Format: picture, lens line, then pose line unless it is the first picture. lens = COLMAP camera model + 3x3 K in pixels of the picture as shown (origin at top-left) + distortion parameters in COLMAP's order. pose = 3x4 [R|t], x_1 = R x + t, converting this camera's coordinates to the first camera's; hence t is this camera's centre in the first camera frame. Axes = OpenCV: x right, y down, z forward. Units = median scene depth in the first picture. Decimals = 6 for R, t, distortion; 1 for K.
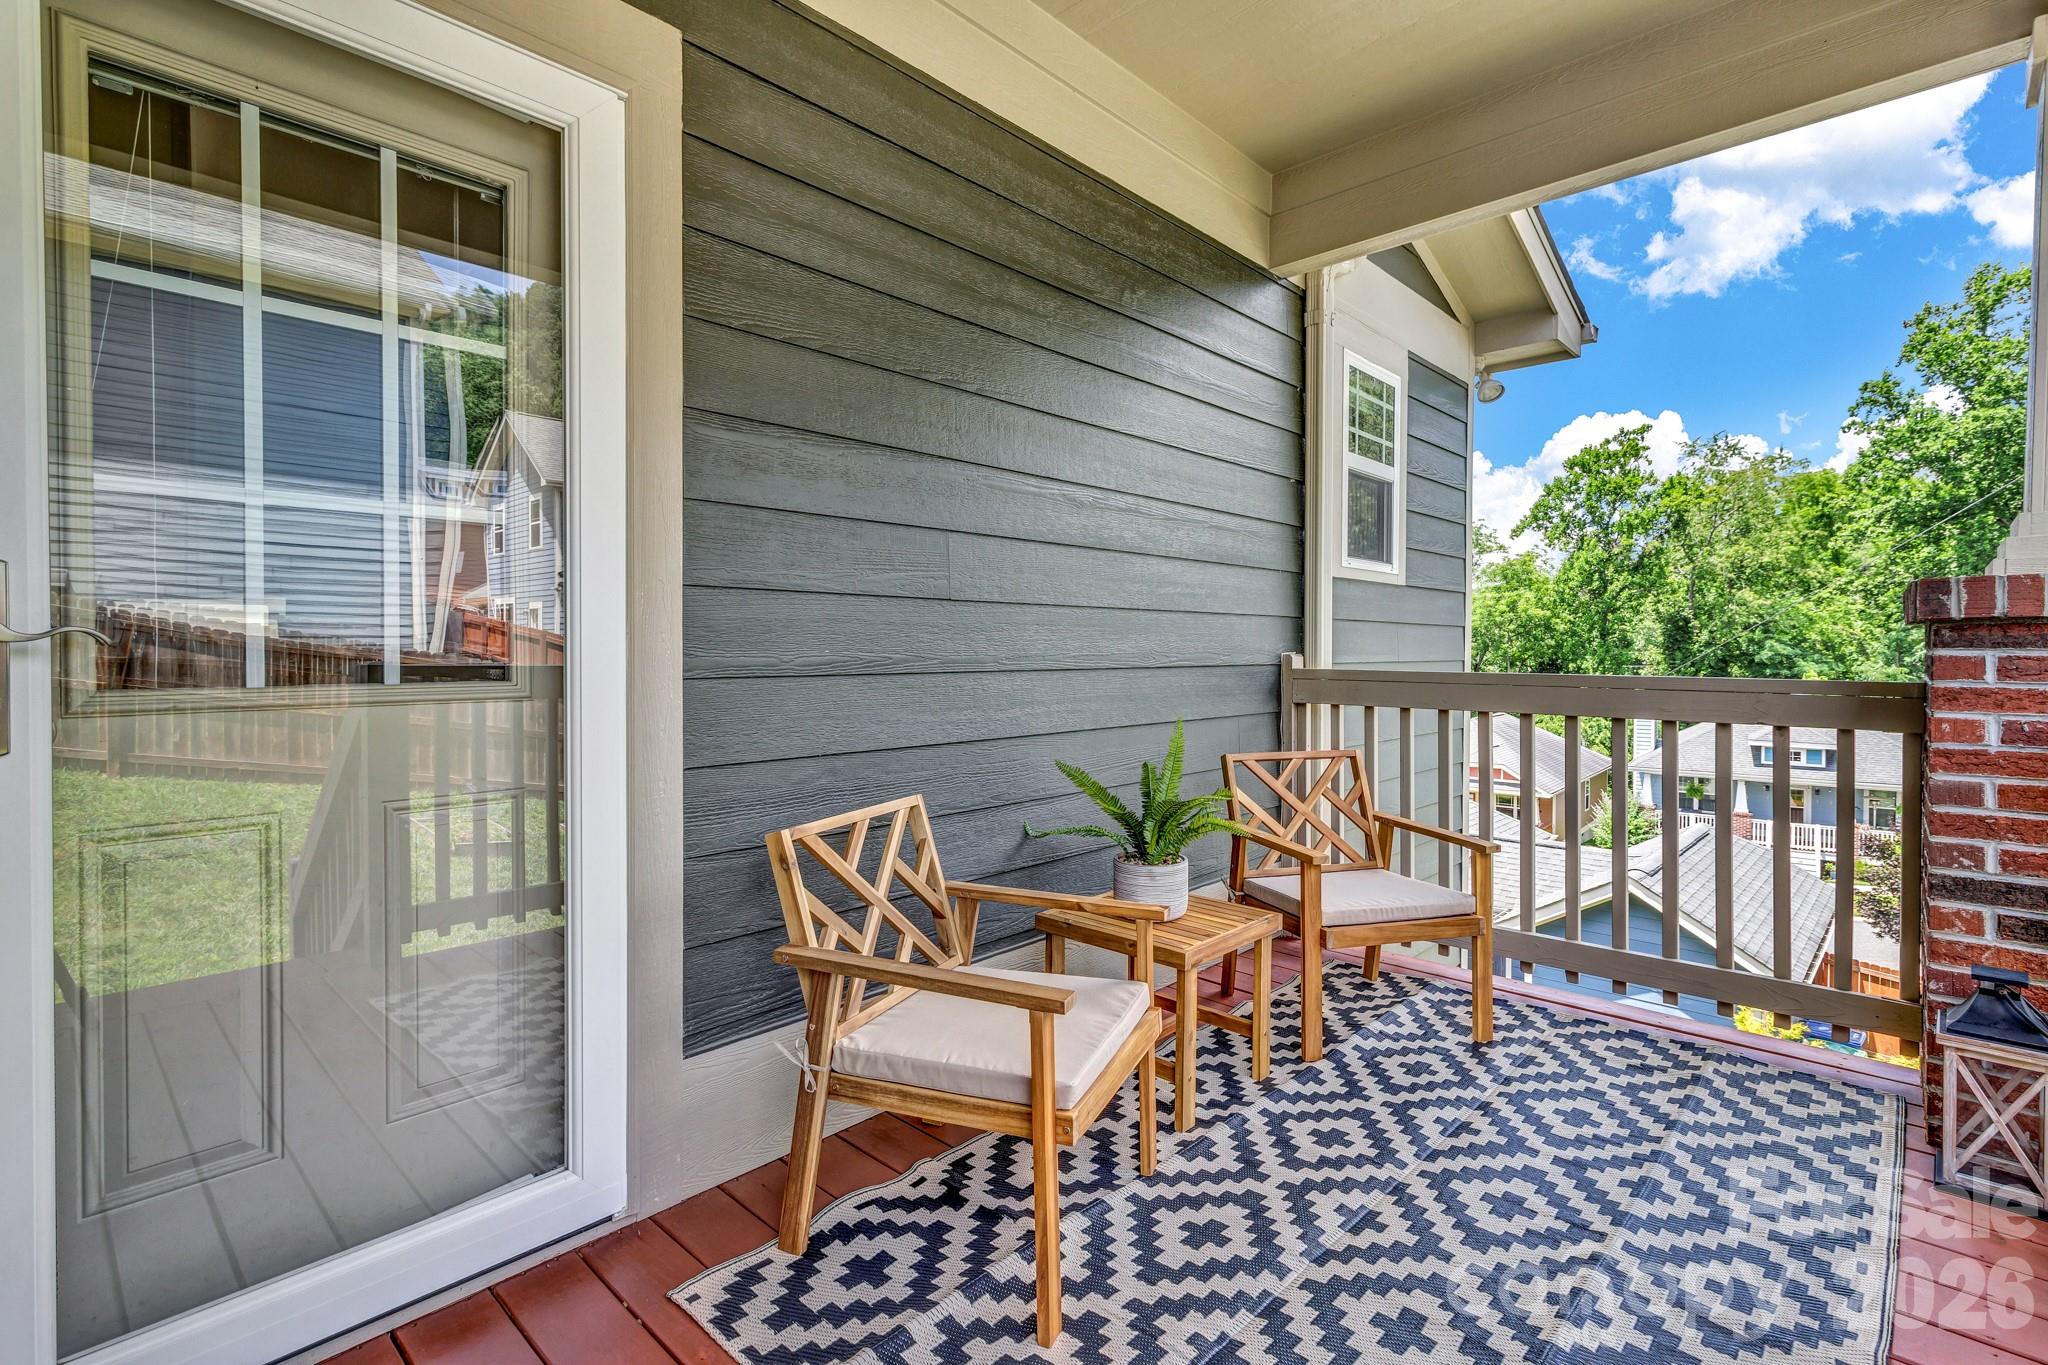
lens RADIAL K [[959.9, 0, 1034.3], [0, 959.9, 656.3], [0, 0, 1]] dist [0.012957, -0.000036]
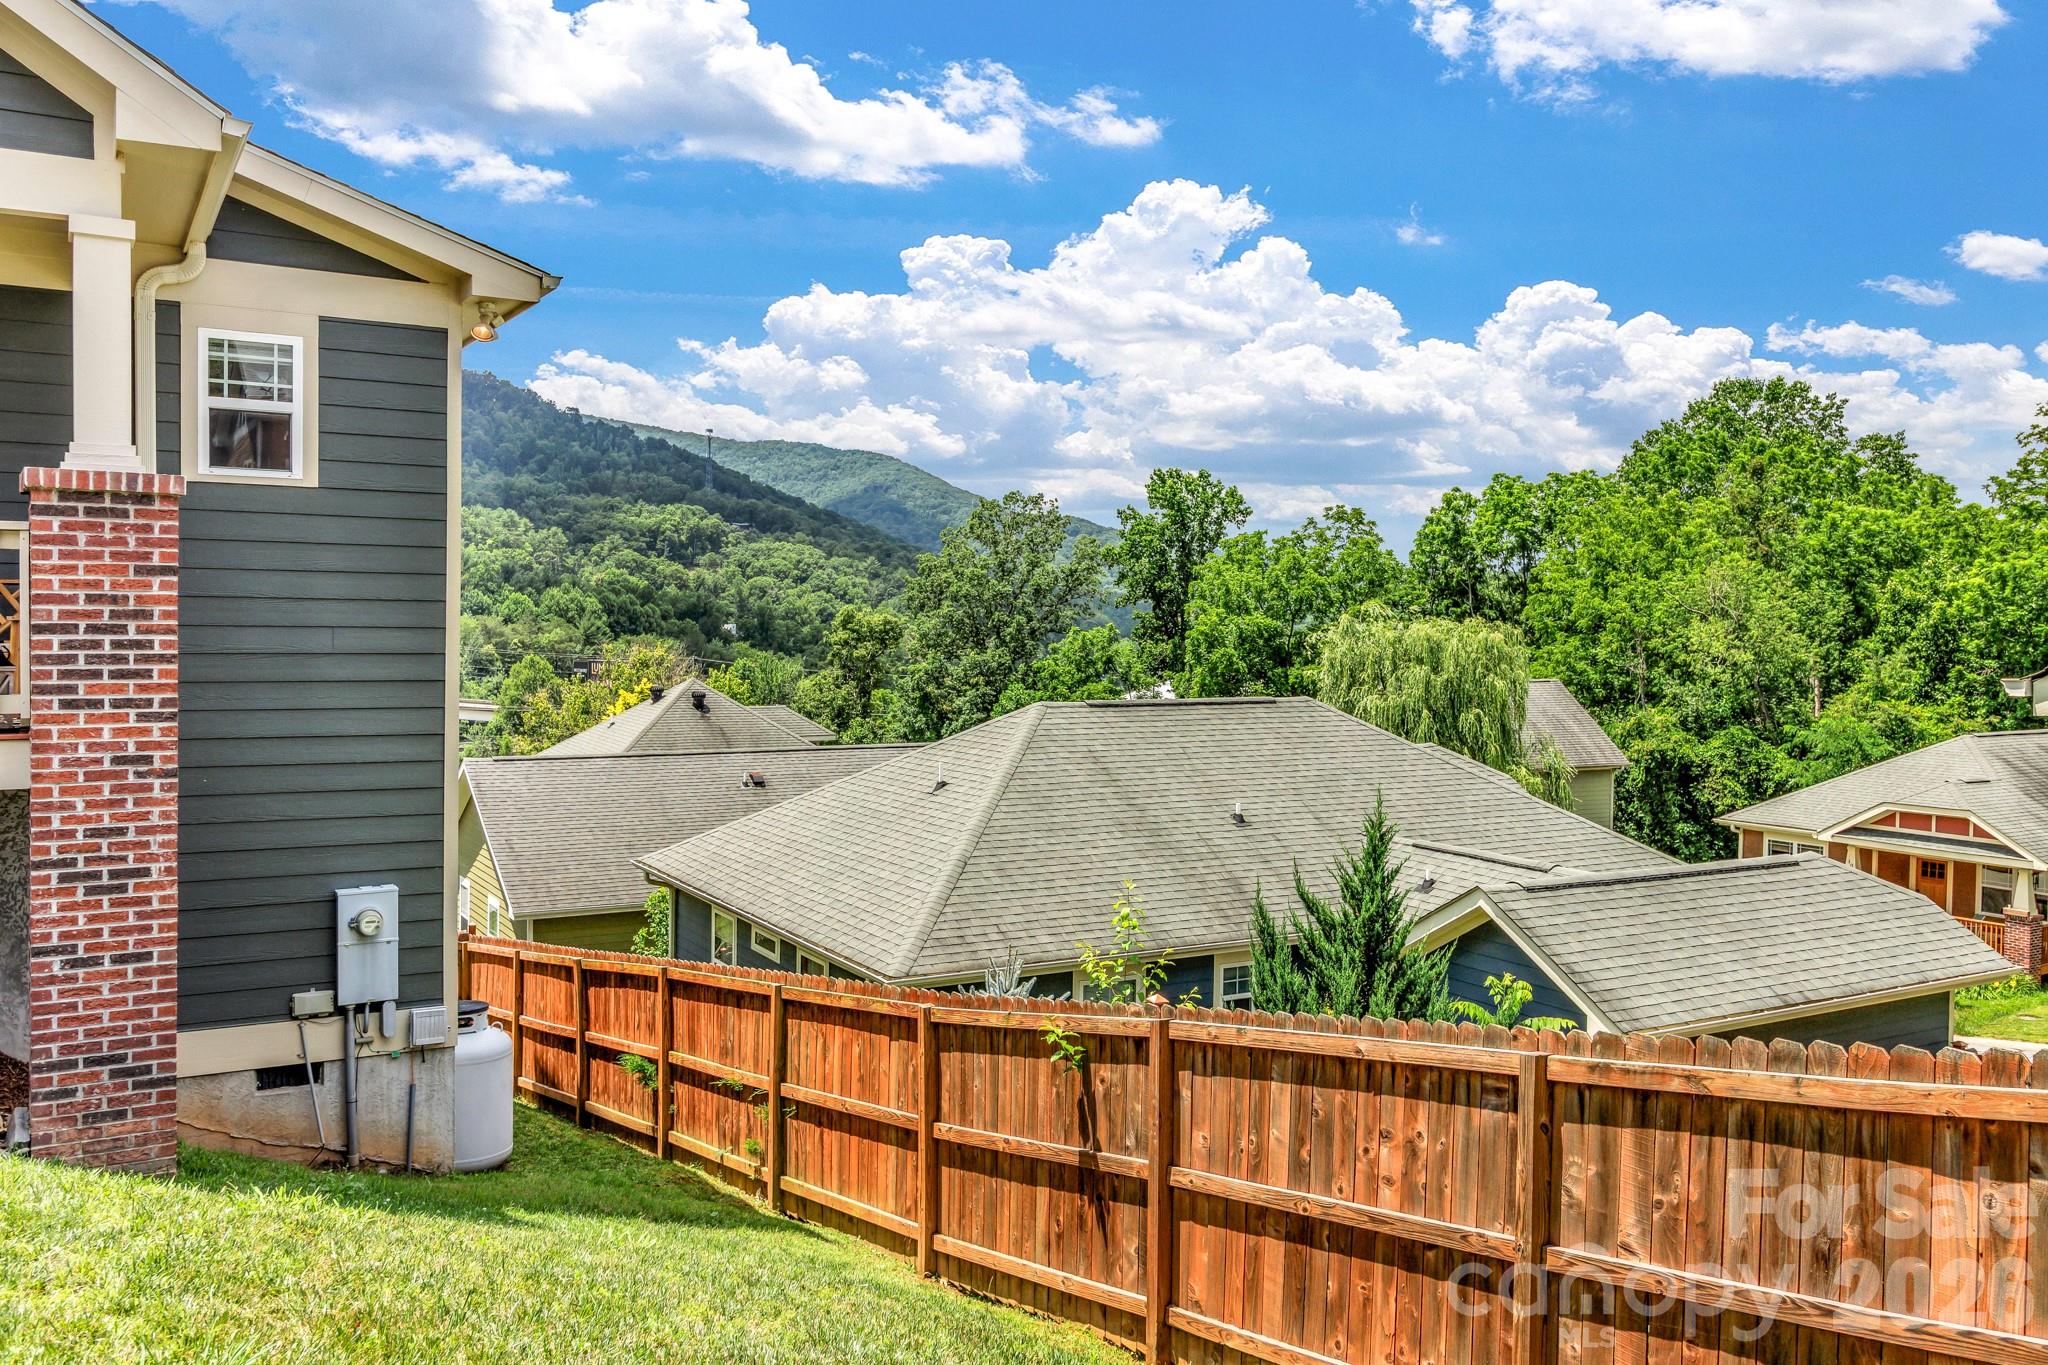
lens RADIAL K [[1625.4, 0, 1027.2], [0, 1625.4, 649.1], [0, 0, 1]] dist [0.008204, -0.000437]
pose [[0.958244, 0.016921, -0.285452, 0.182771], [-0.014781, 0.999844, 0.009648, 0.011669], [0.285571, -0.005026, 0.958344, -0.088019]]
